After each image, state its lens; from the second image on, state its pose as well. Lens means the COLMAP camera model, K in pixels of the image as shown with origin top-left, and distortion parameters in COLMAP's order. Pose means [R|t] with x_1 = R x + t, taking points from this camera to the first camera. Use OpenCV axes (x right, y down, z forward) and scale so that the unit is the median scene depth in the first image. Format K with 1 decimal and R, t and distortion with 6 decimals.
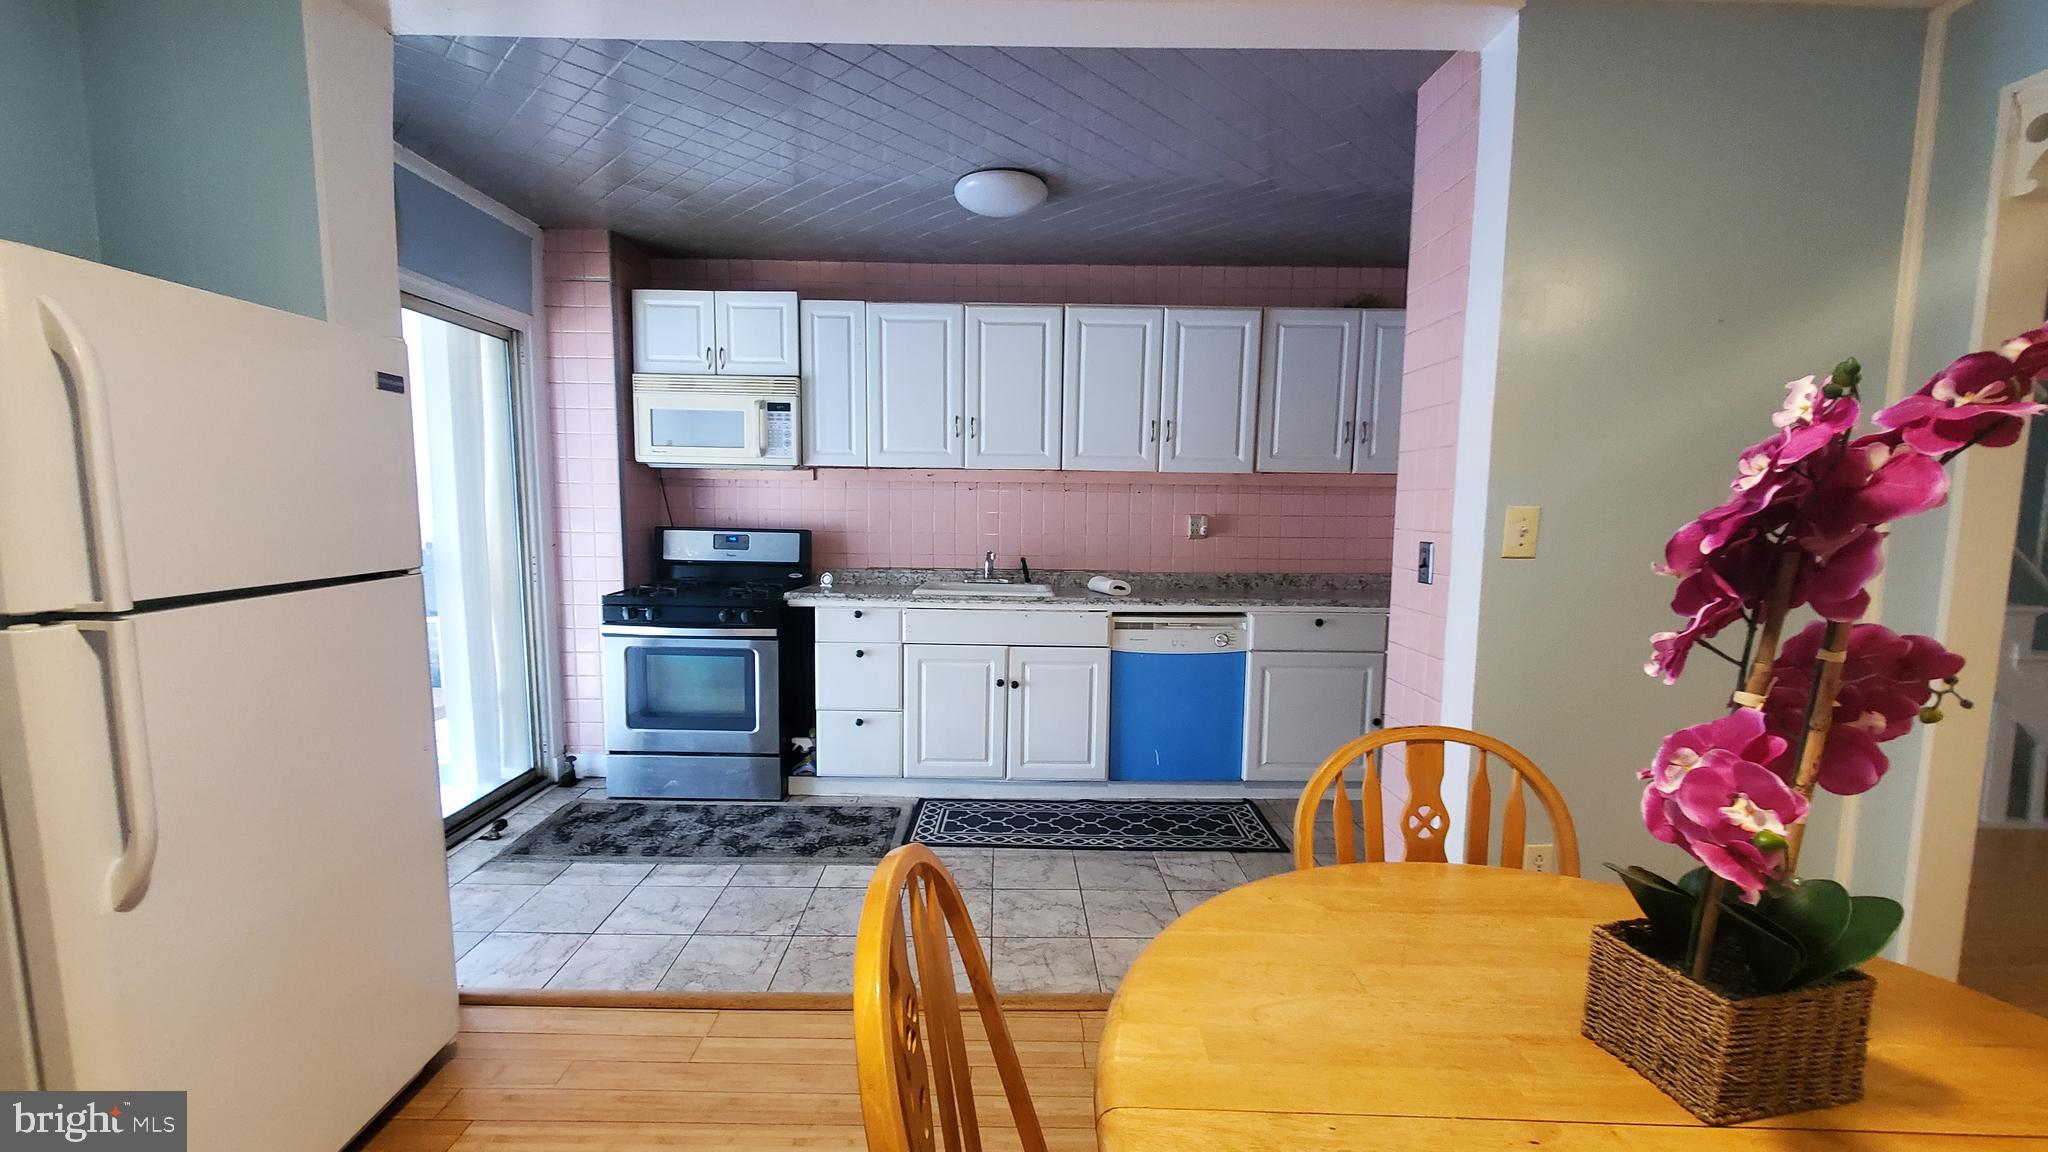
lens RADIAL K [[813.6, 0, 1013.0], [0, 813.6, 581.8], [0, 0, 1]] dist [0.000623, -0.000008]
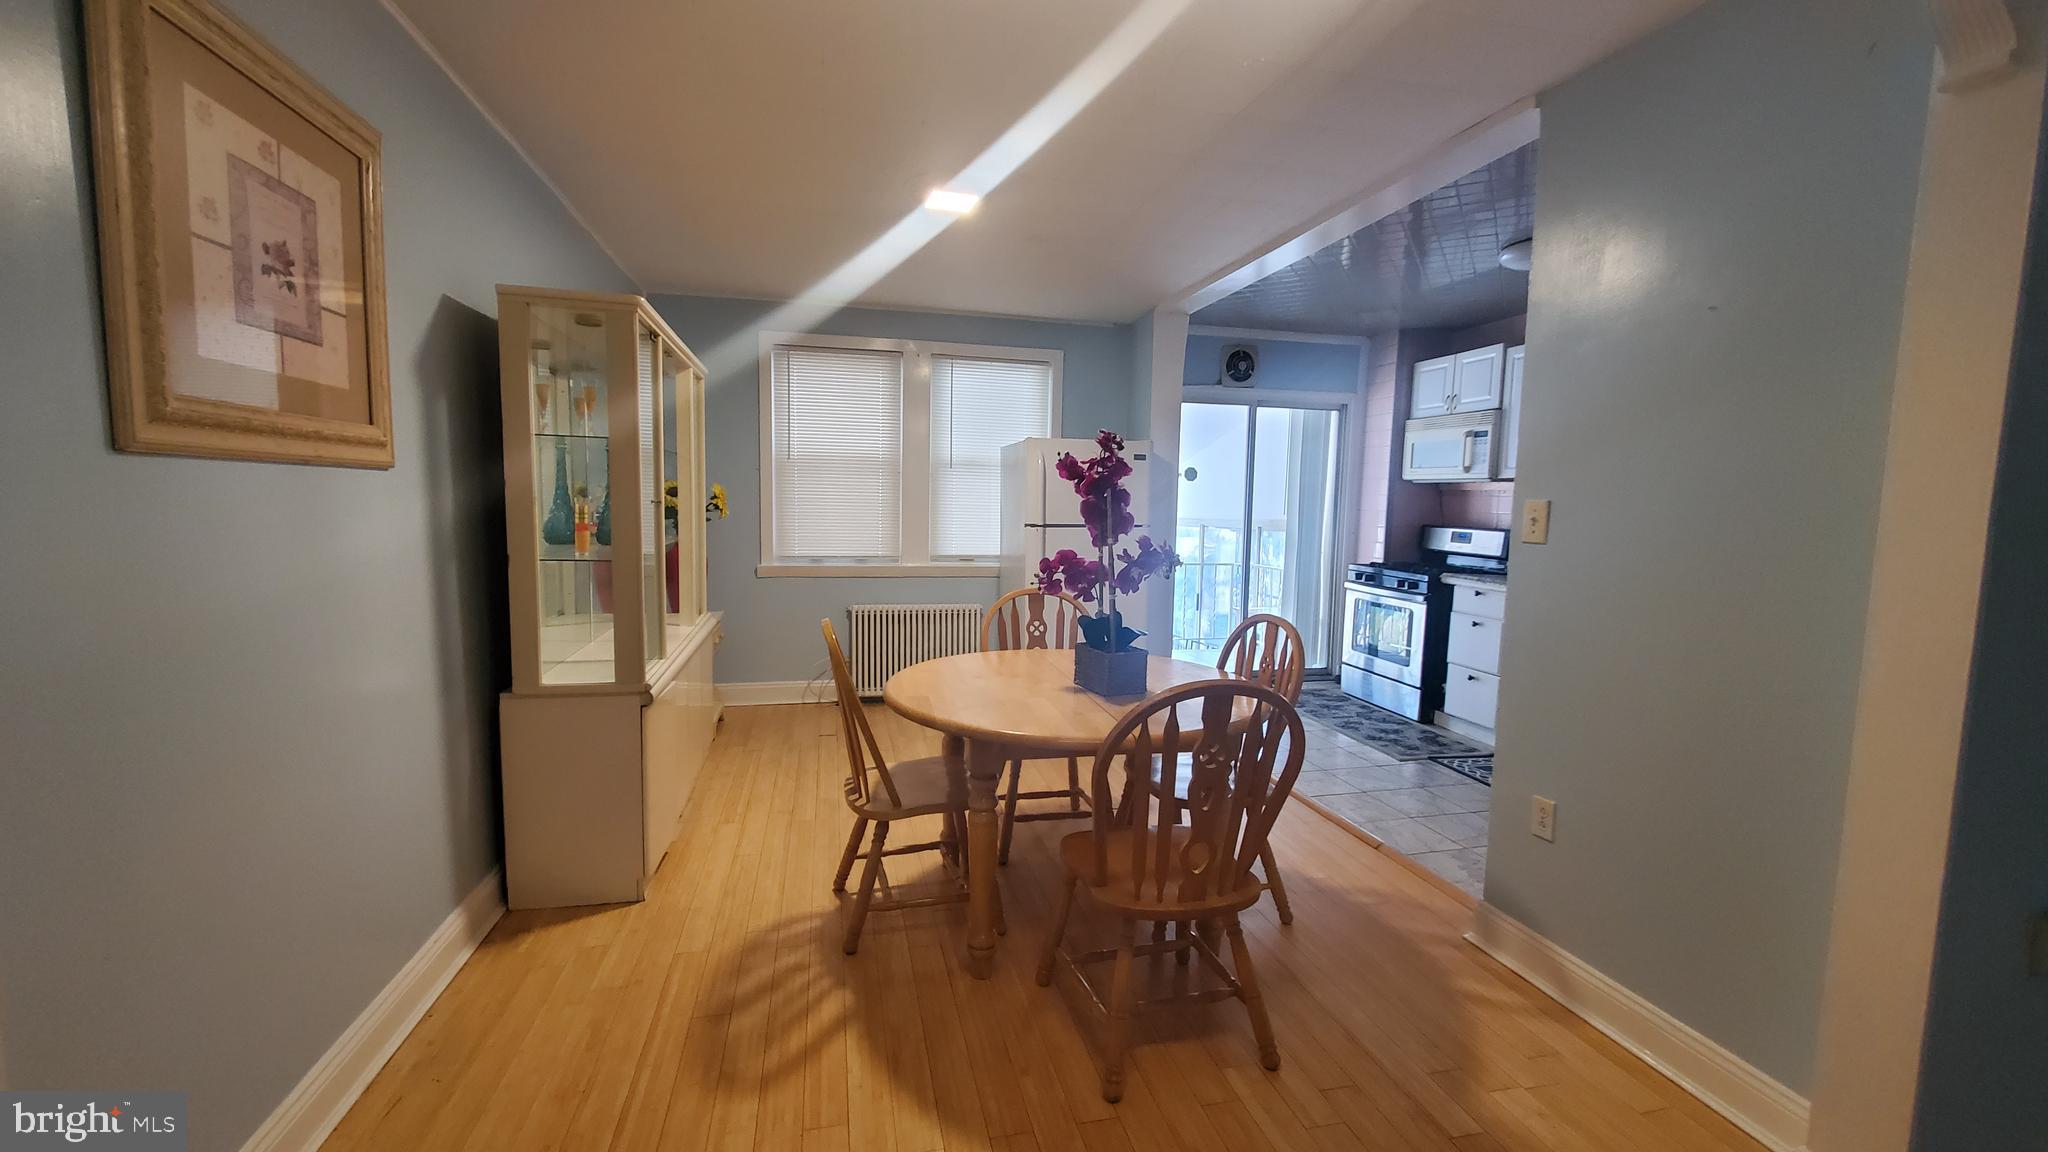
lens RADIAL K [[813.6, 0, 1013.0], [0, 813.6, 581.8], [0, 0, 1]] dist [0.000623, -0.000008]
pose [[0.220082, 0.091884, -0.971144, 0.850994], [-0.116076, 0.990947, 0.067453, 0.019374], [0.968551, 0.097882, 0.228755, -0.003608]]
